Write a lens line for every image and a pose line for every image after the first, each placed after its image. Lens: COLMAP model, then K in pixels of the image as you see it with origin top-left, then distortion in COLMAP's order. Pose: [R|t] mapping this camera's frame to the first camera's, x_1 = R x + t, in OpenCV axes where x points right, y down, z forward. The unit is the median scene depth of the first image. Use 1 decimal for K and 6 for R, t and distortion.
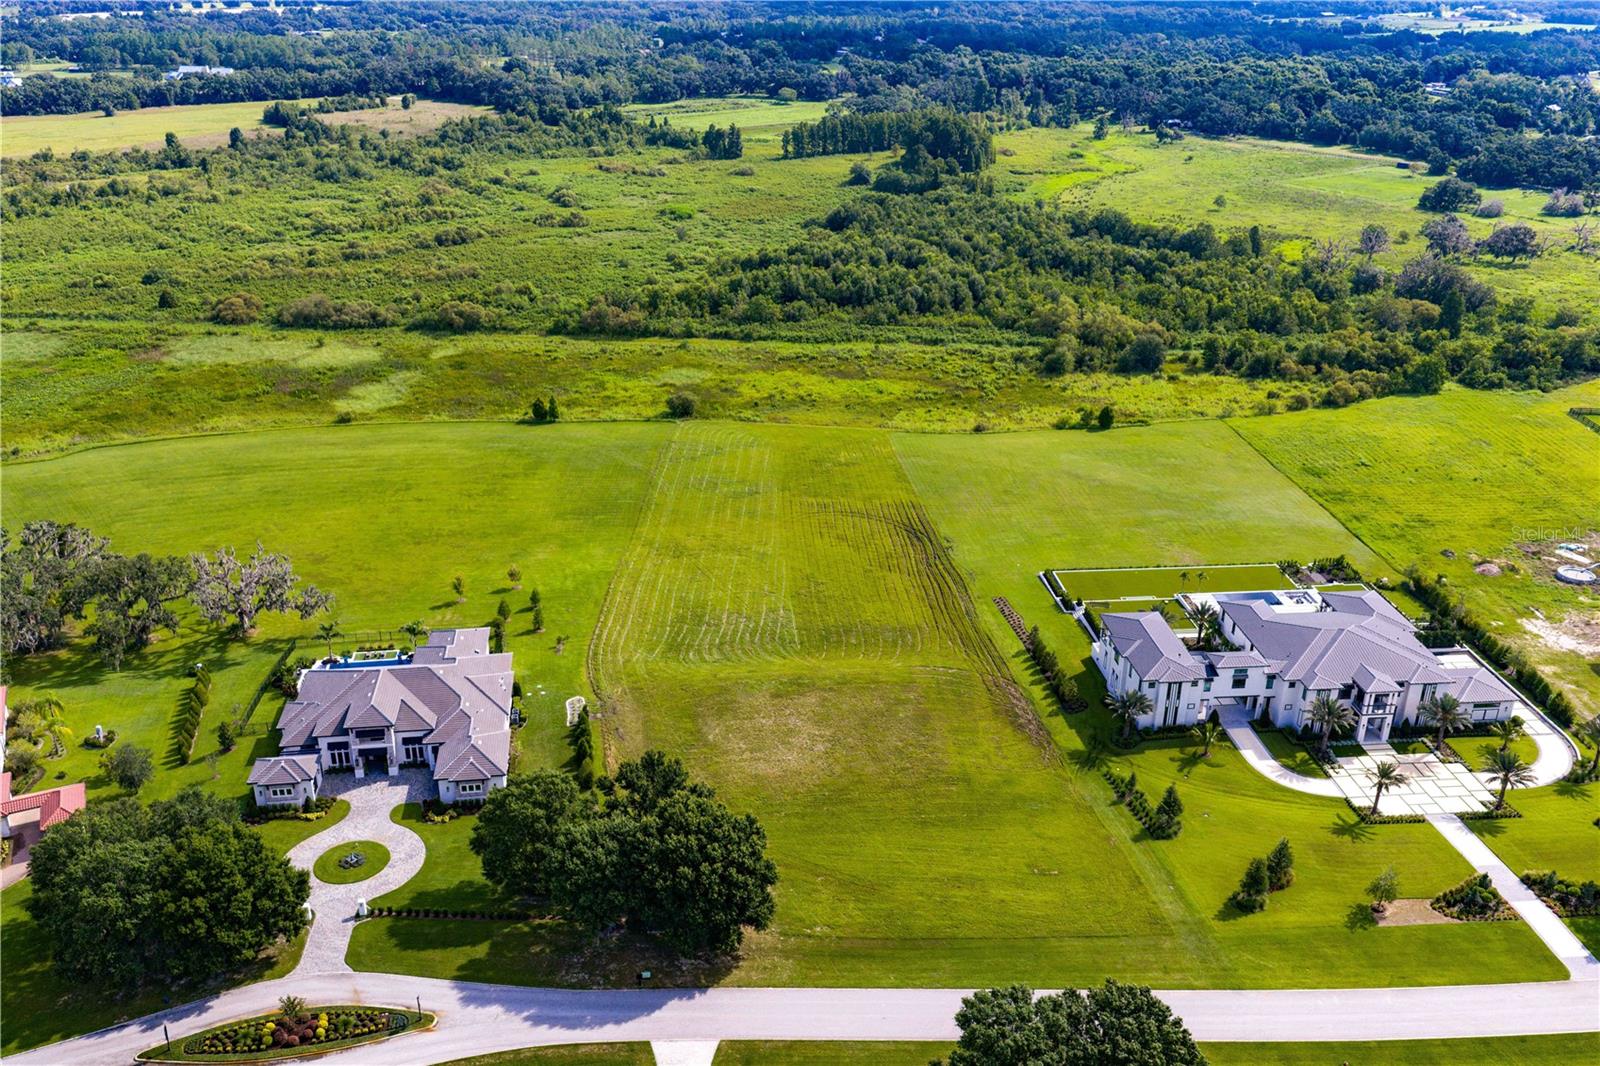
lens RADIAL K [[1340.6, 0, 802.2], [0, 1340.6, 537.5], [0, 0, 1]] dist [0.021412, -0.038951]
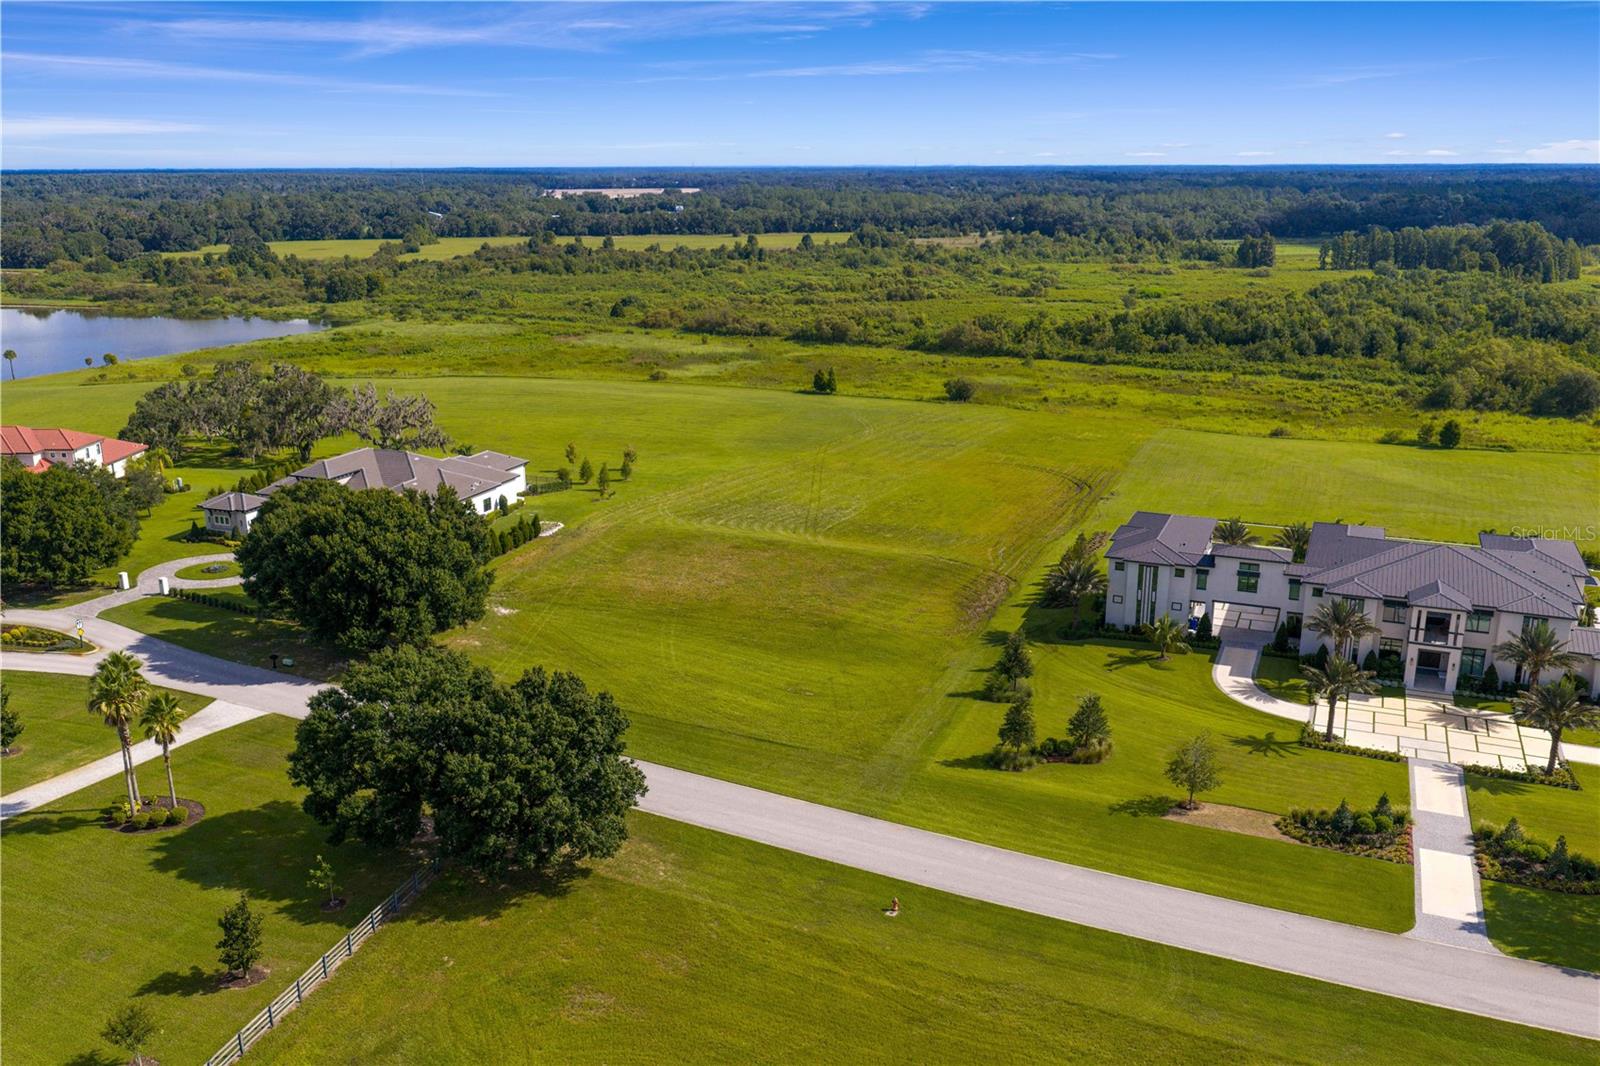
lens RADIAL K [[1322.9, 0, 801.0], [0, 1322.9, 534.3], [0, 0, 1]] dist [0.027806, -0.057698]
pose [[0.877461, 0.116136, -0.465375, 0.344843], [-0.182876, 0.977959, -0.100757, 0.154269], [0.443417, 0.173516, 0.879360, 0.199626]]
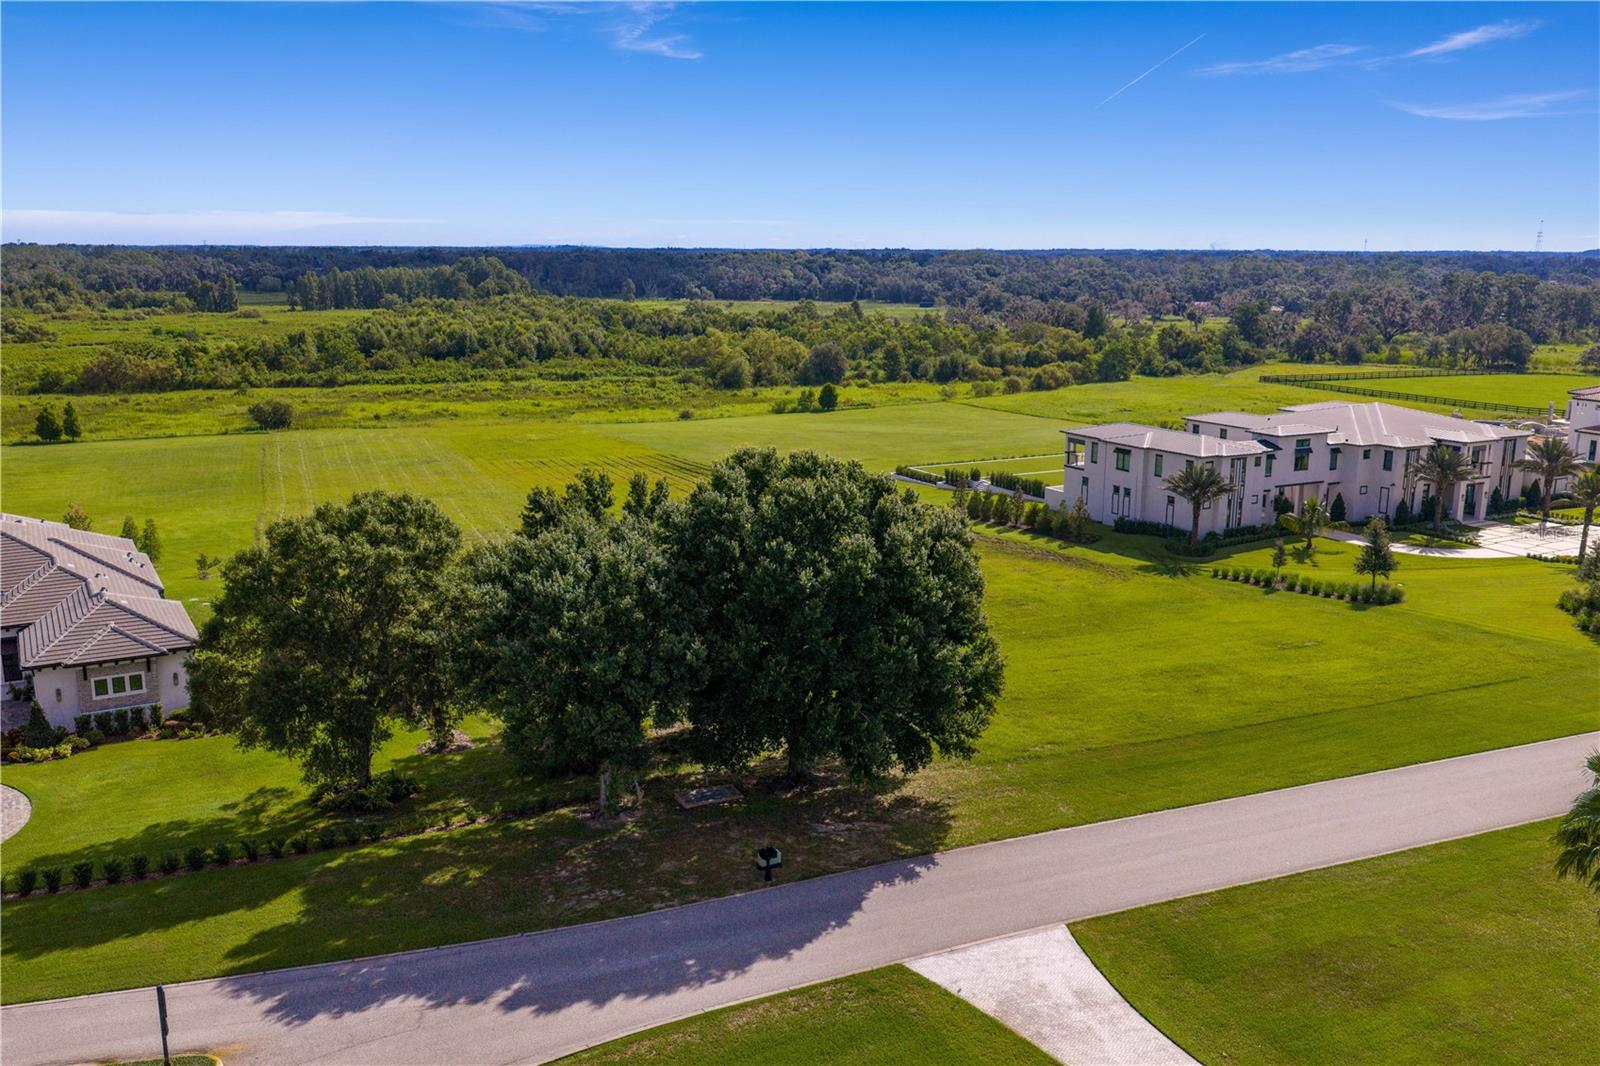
lens RADIAL K [[1341.5, 0, 802.0], [0, 1341.5, 531.7], [0, 0, 1]] dist [0.033778, -0.079458]
pose [[0.922158, -0.082875, 0.377830, -0.141923], [0.159033, 0.971635, -0.175024, 0.174796], [-0.352608, 0.221488, 0.909182, 0.359340]]
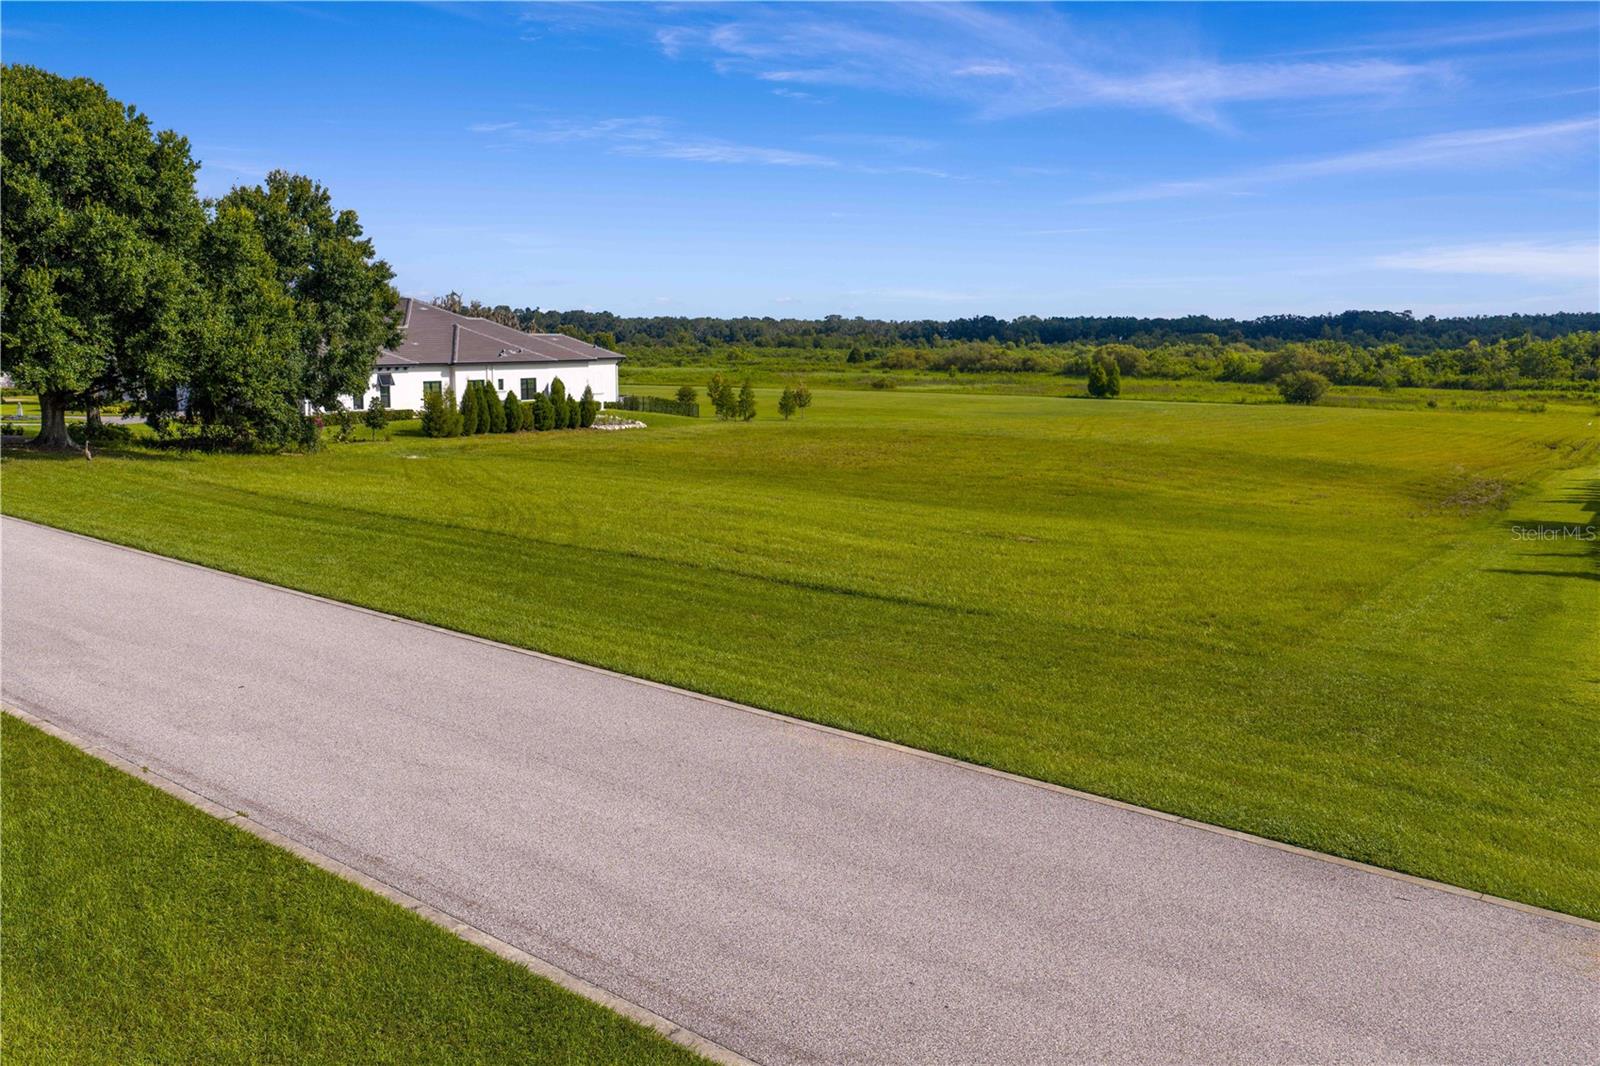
lens RADIAL K [[1322.9, 0, 801.0], [0, 1322.9, 534.3], [0, 0, 1]] dist [0.027806, -0.057698]
pose [[0.759139, 0.093635, -0.644159, 0.204233], [-0.262195, 0.949755, -0.170939, 0.196286], [0.595787, 0.298661, 0.745546, 0.514916]]
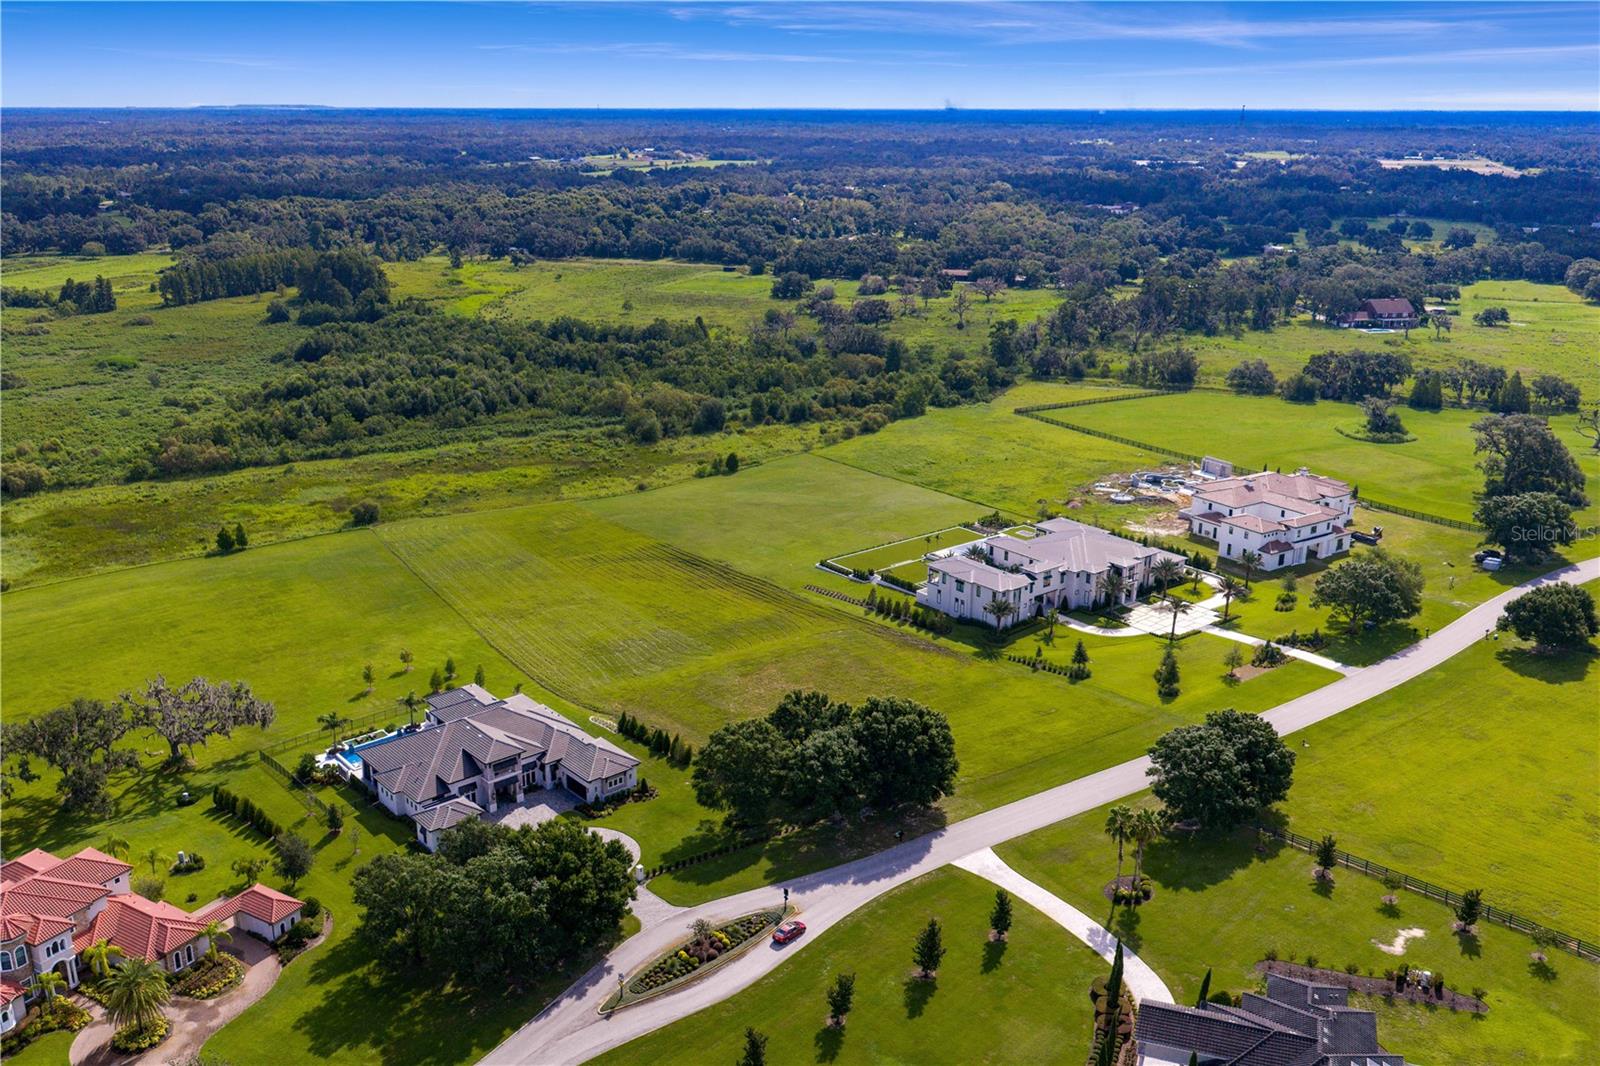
lens RADIAL K [[1340.6, 0, 802.2], [0, 1340.6, 537.5], [0, 0, 1]] dist [0.021412, -0.038951]
pose [[0.835512, -0.174102, 0.521160, -0.466748], [0.226255, 0.973343, -0.037567, 0.044960], [-0.500727, 0.149303, 0.852632, -0.048743]]
